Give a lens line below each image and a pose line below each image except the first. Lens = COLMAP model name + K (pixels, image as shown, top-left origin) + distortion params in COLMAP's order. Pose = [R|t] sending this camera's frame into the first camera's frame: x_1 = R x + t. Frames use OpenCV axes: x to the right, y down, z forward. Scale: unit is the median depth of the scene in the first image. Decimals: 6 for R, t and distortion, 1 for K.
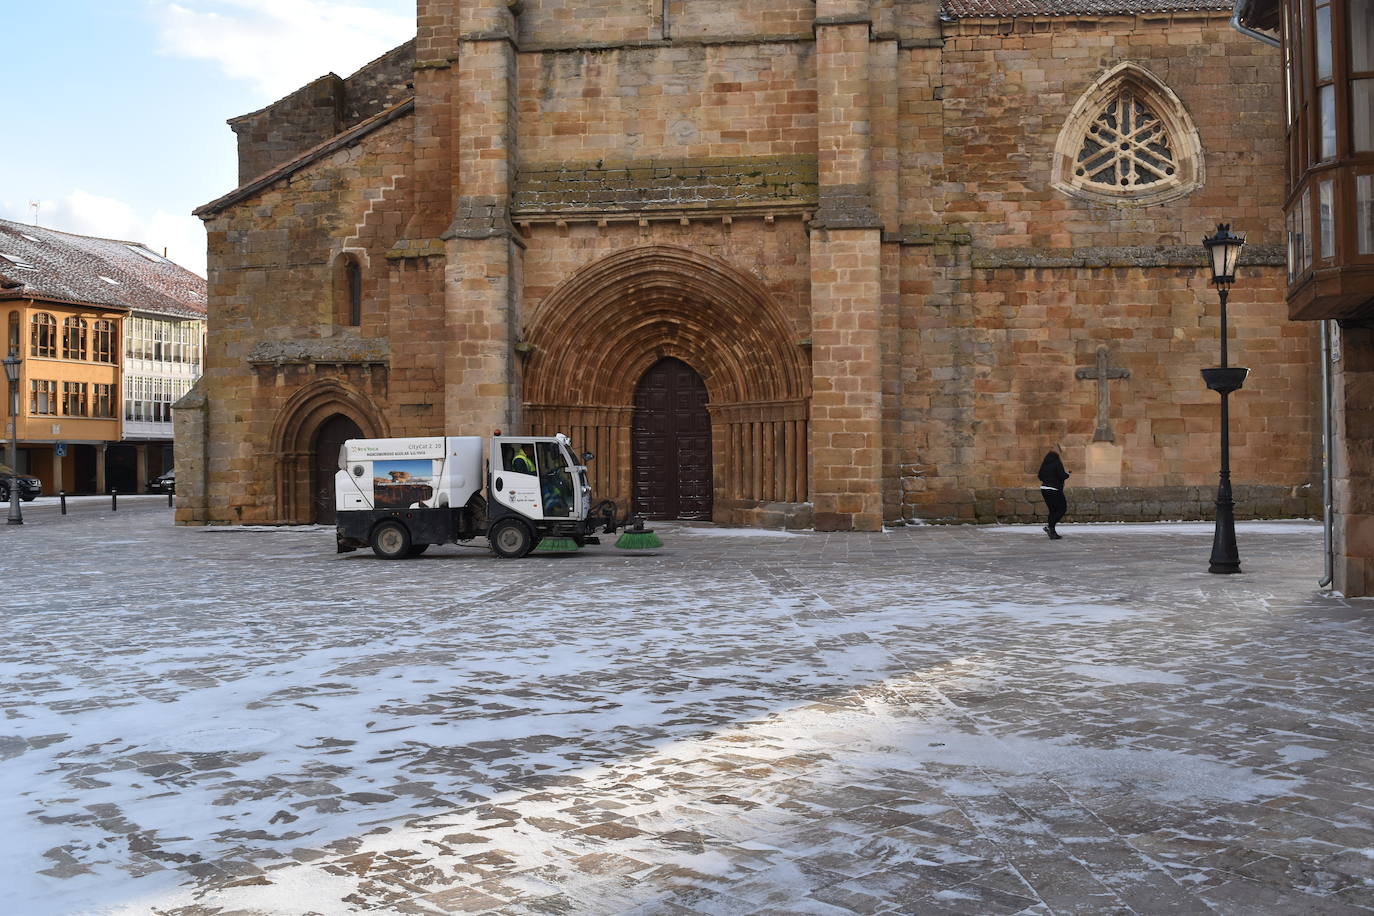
lens RADIAL K [[1318.1, 0, 687.1], [0, 1318.1, 449.2], [0, 0, 1]] dist [-0.072301, 0.000000]
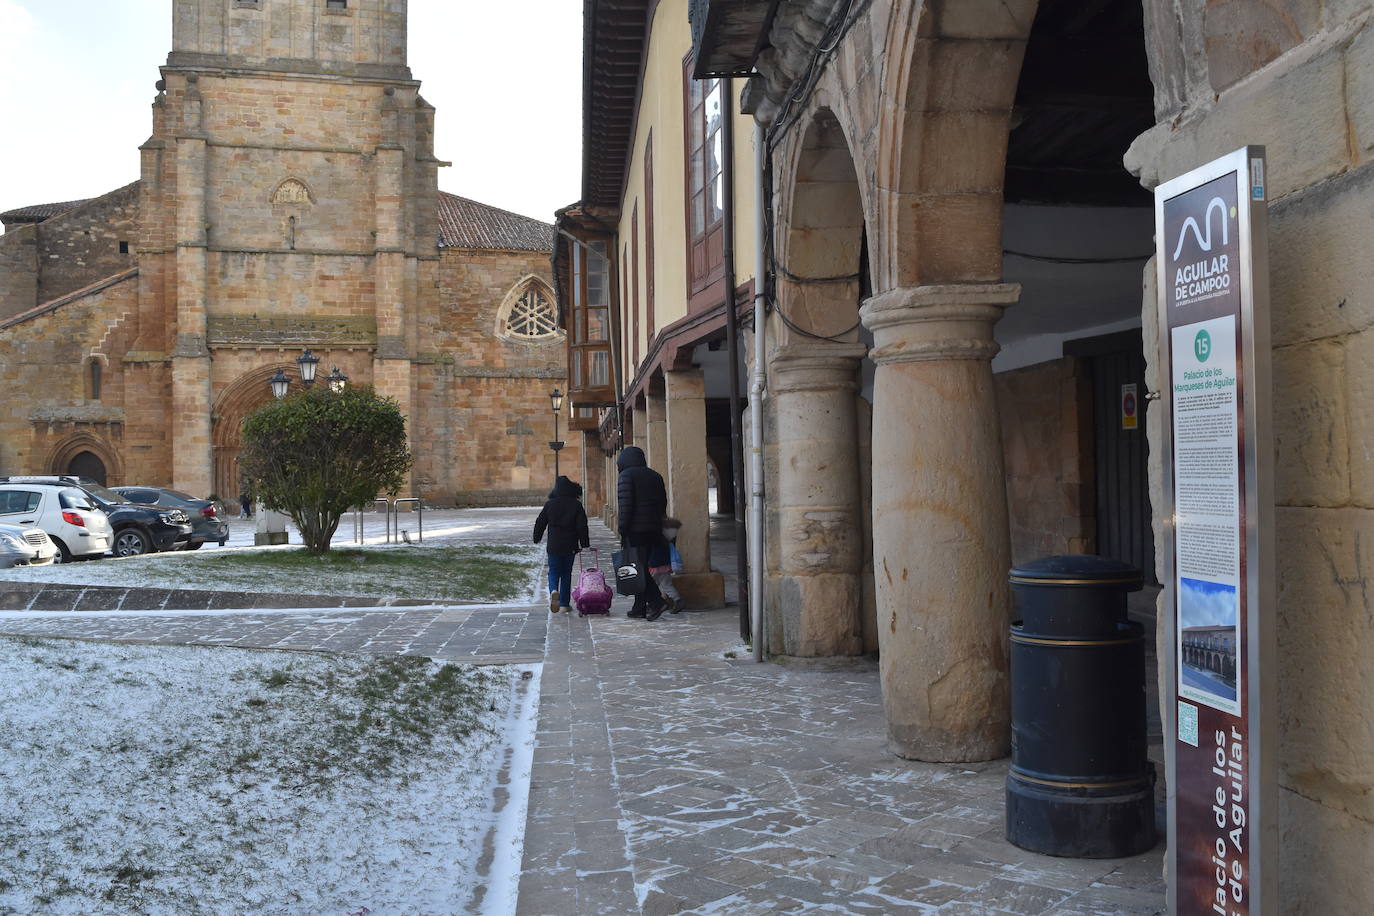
lens RADIAL K [[1318.1, 0, 686.5], [0, 1318.1, 454.4], [0, 0, 1]] dist [-0.072301, 0.000000]
pose [[0.914329, -0.002090, 0.404967, -0.255962], [0.005124, 0.999966, -0.006407, -0.008871], [-0.404940, 0.007934, 0.914309, -0.913677]]
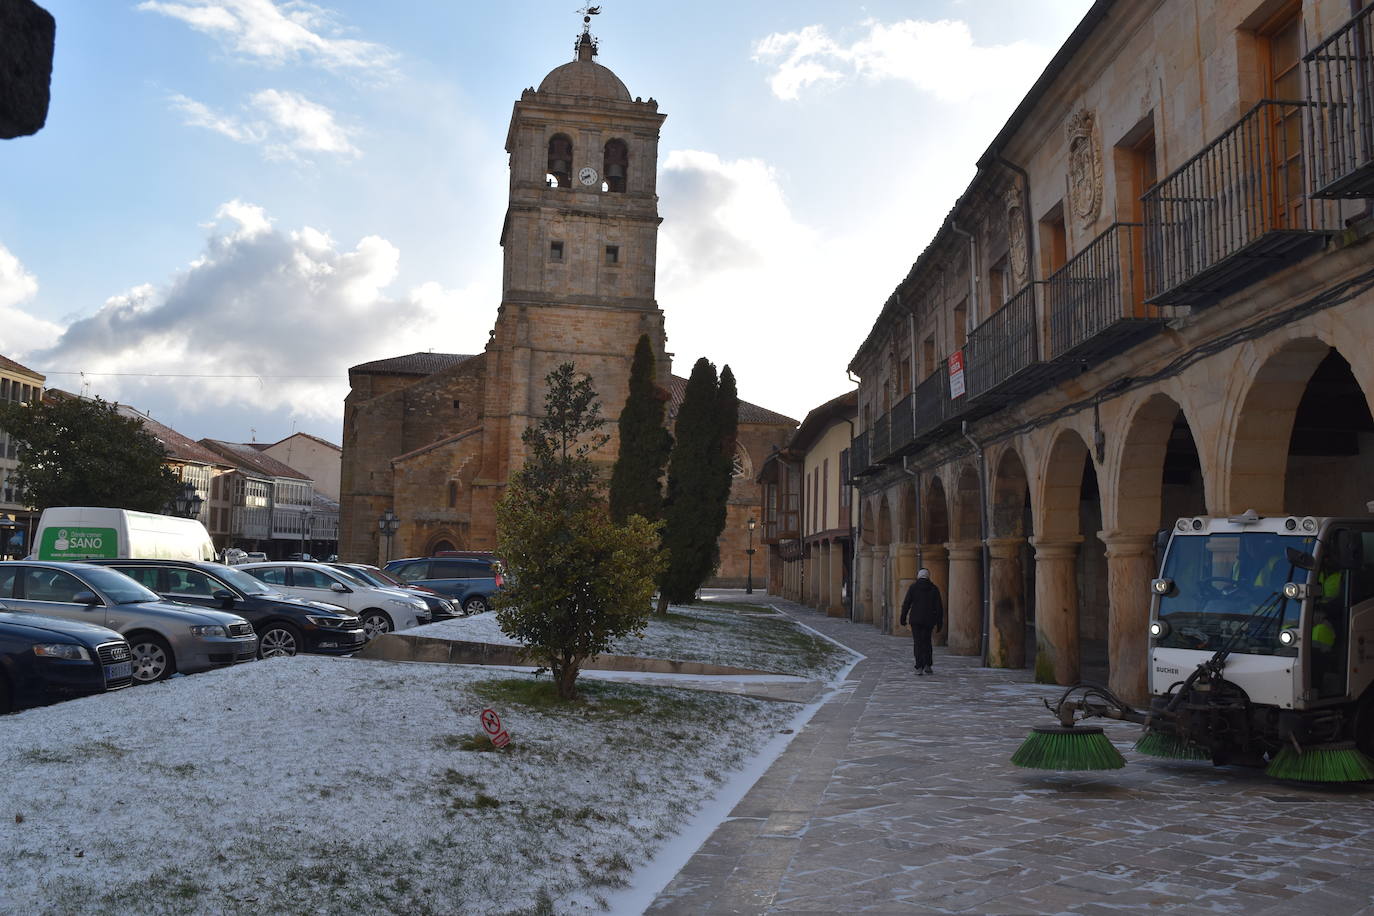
lens RADIAL K [[1318.1, 0, 680.1], [0, 1318.1, 455.3], [0, 0, 1]] dist [-0.072301, 0.000000]
pose [[0.950906, 0.059251, 0.303756, -0.687535], [-0.038701, 0.996564, -0.073235, -0.023990], [-0.307052, 0.057884, 0.949931, -1.839731]]
